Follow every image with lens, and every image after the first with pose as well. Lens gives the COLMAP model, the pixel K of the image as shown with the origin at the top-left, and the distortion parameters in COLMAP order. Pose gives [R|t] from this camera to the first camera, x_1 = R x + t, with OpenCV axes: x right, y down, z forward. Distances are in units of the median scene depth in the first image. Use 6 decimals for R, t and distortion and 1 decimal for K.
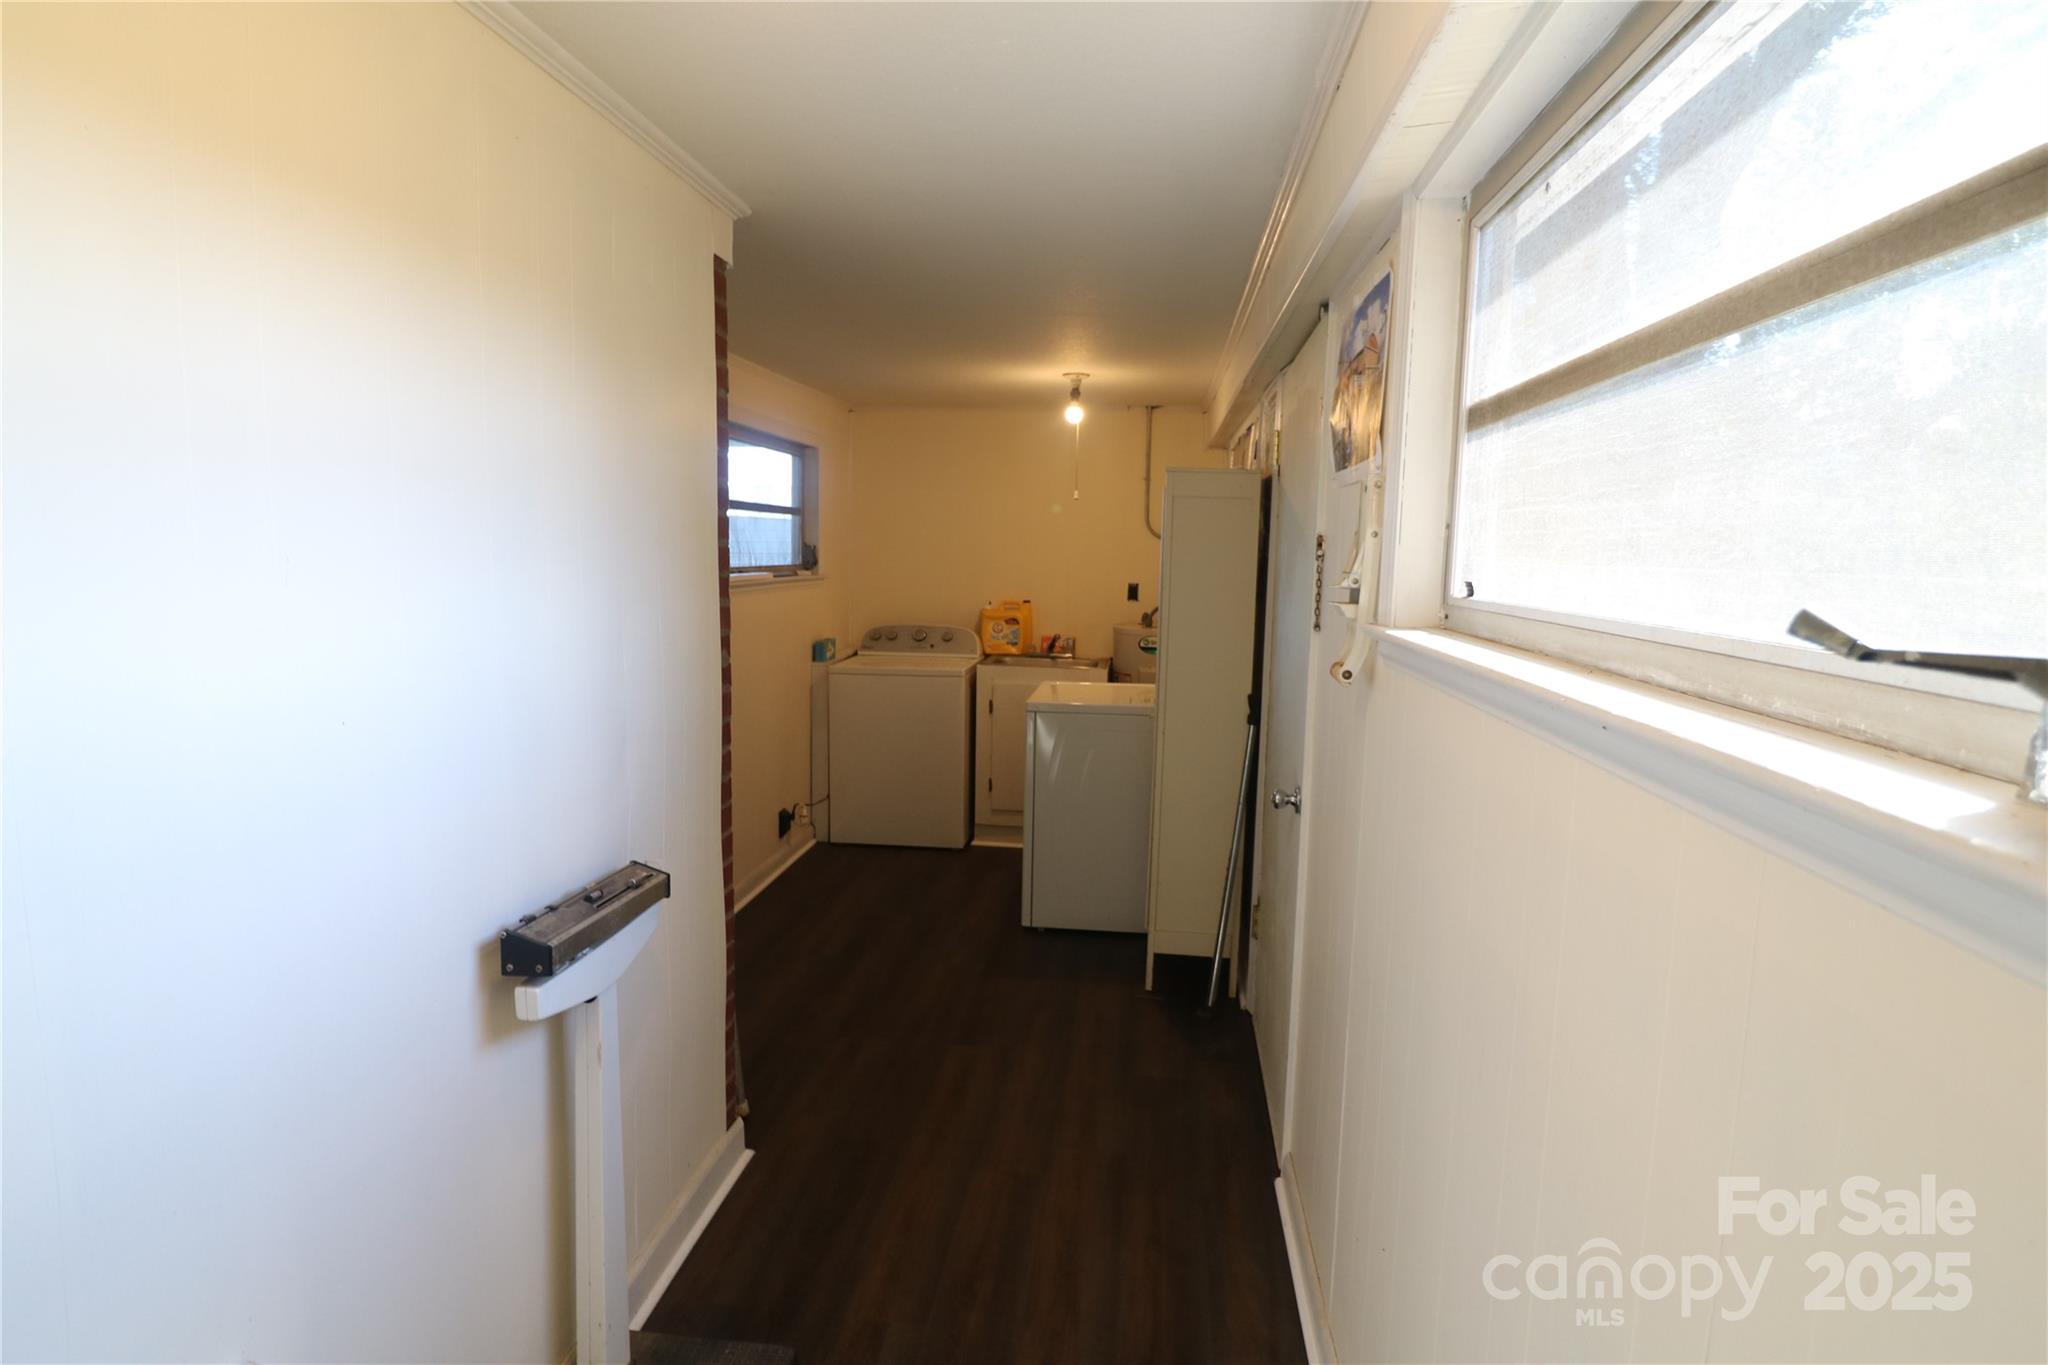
lens RADIAL K [[1108.2, 0, 1022.4], [0, 1108.2, 666.7], [0, 0, 1]] dist [0.004853, -0.012065]
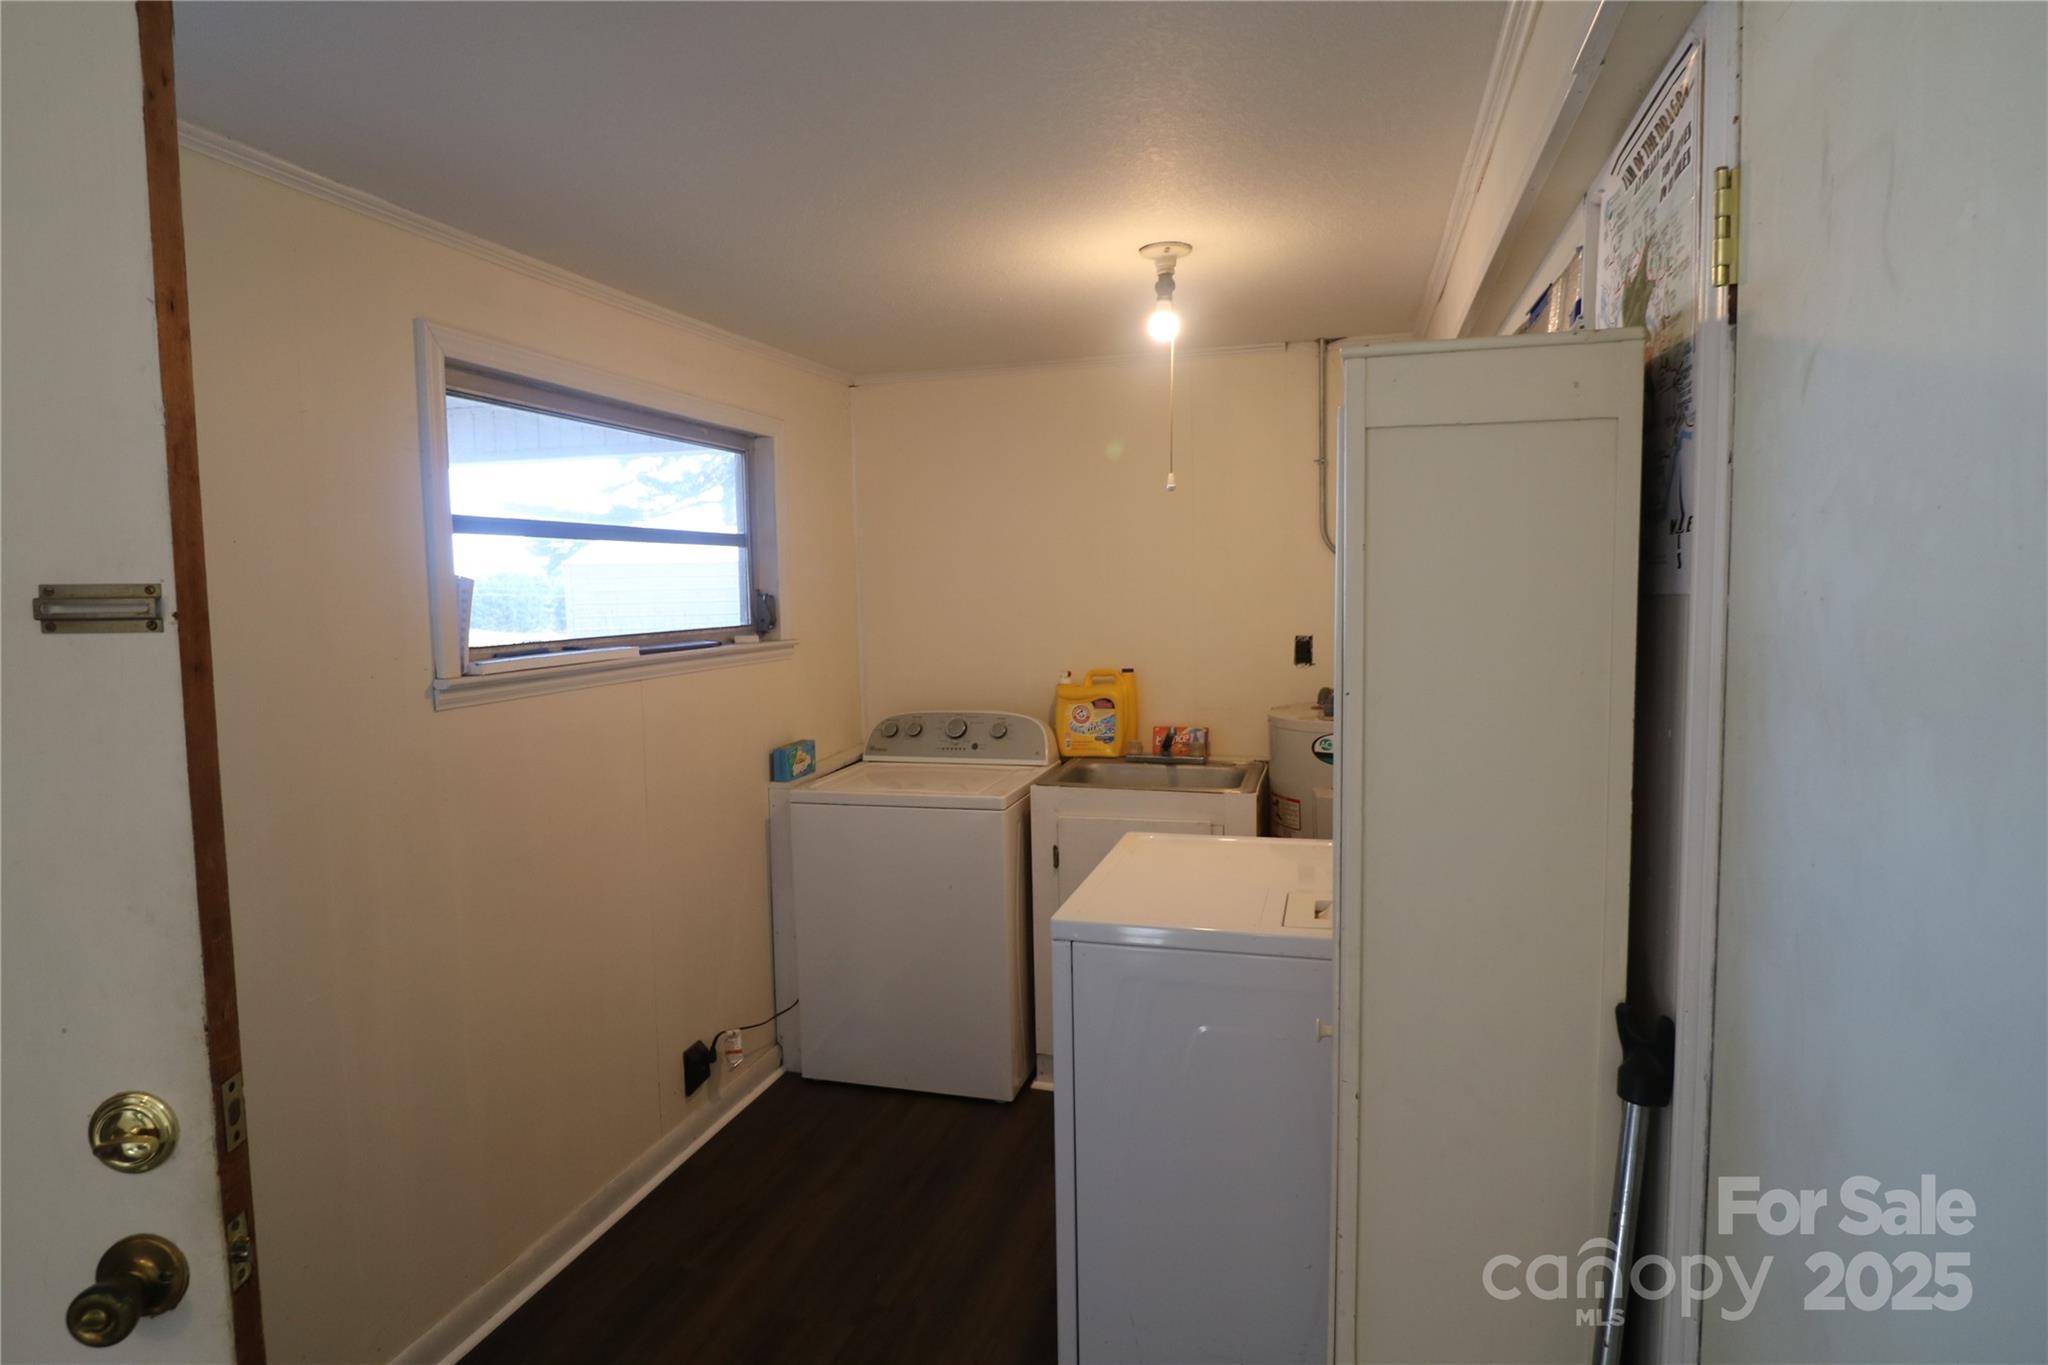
lens RADIAL K [[1108.2, 0, 1022.4], [0, 1108.2, 666.7], [0, 0, 1]] dist [0.004853, -0.012065]
pose [[0.985112, -0.025124, -0.170067, 0.055632], [0.019696, 0.999244, -0.033530, -0.044628], [0.170781, 0.029681, 0.984862, 0.410704]]
